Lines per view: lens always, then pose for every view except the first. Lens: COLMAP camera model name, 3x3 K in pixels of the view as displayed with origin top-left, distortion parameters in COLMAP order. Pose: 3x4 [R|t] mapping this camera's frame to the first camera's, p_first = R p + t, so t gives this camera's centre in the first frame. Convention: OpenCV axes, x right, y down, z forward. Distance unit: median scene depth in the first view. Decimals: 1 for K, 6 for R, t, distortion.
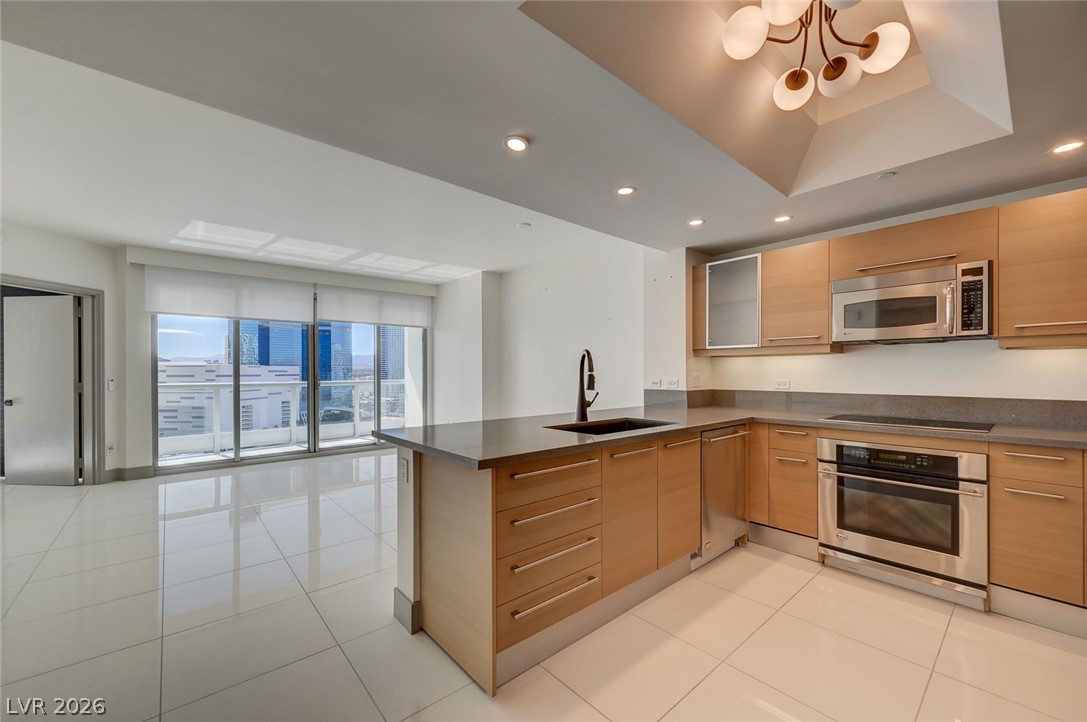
lens RADIAL K [[428.7, 0, 545.6], [0, 428.7, 372.0], [0, 0, 1]] dist [0.001249, 0.000027]
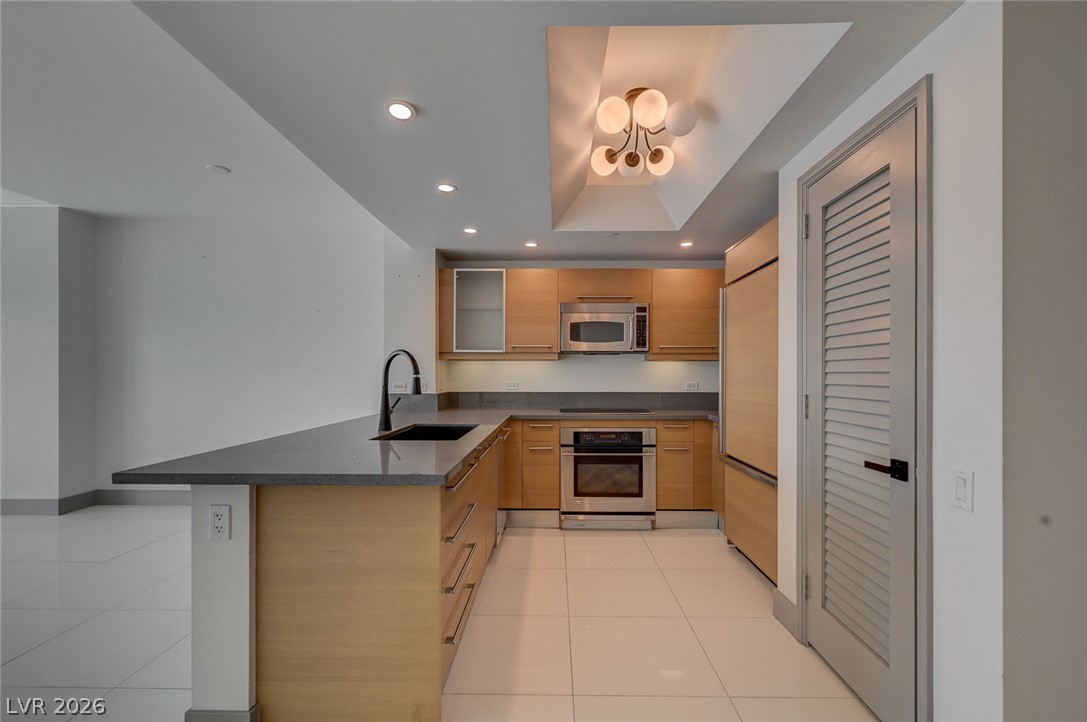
lens RADIAL K [[472.1, 0, 548.5], [0, 472.1, 372.8], [0, 0, 1]] dist [-0.000674, -0.000125]
pose [[0.671842, 0.004107, 0.740683, -0.330877], [-0.001539, 0.999990, -0.004148, -0.000936], [-0.740692, 0.001647, 0.671842, 0.084722]]
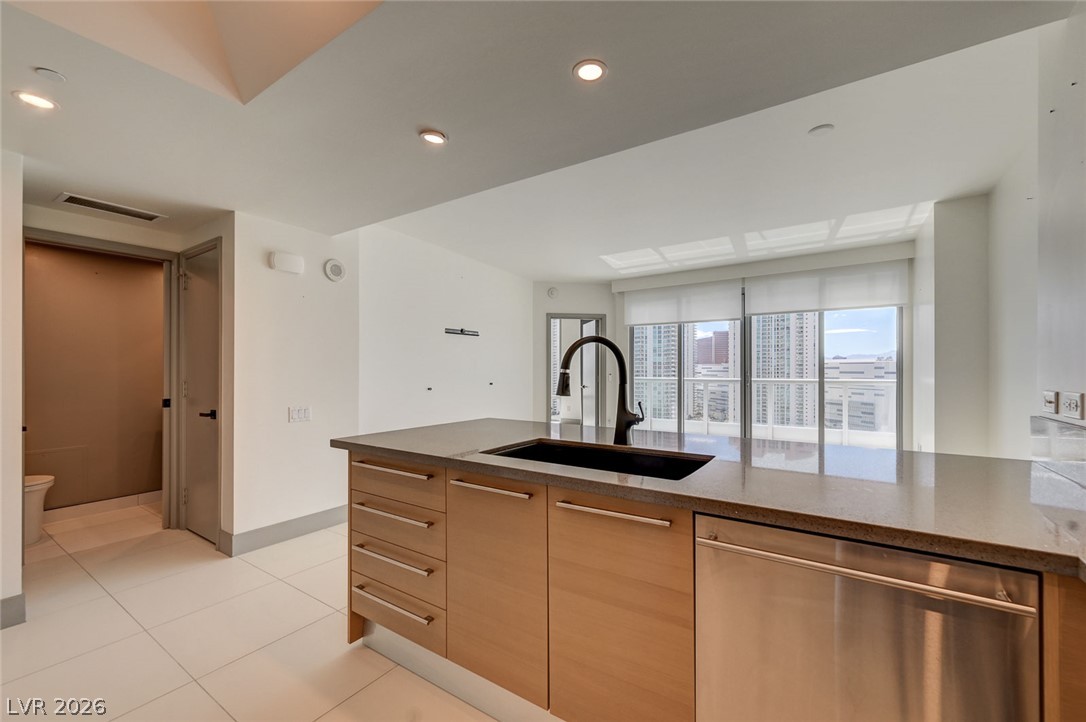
lens RADIAL K [[443.8, 0, 552.3], [0, 443.8, 367.7], [0, 0, 1]] dist [0.000564, -0.000047]
pose [[0.265837, -0.001304, -0.964017, 0.585799], [-0.000815, 0.999998, -0.001577, -0.001191], [0.964018, 0.001205, 0.265836, 0.588236]]
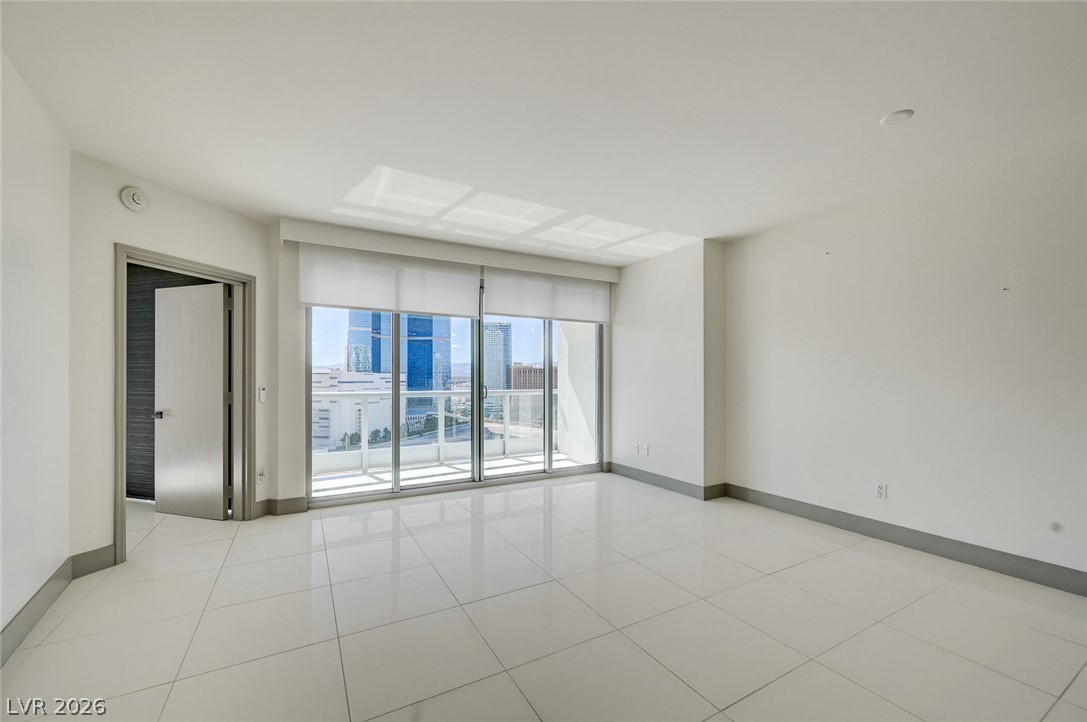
lens RADIAL K [[432.8, 0, 549.4], [0, 432.8, 378.9], [0, 0, 1]] dist [0.001309, 0.000097]
pose [[0.980039, 0.003897, -0.198768, -0.479089], [-0.004299, 0.999989, -0.001591, -0.000638], [0.198760, 0.002414, 0.980045, 0.460977]]
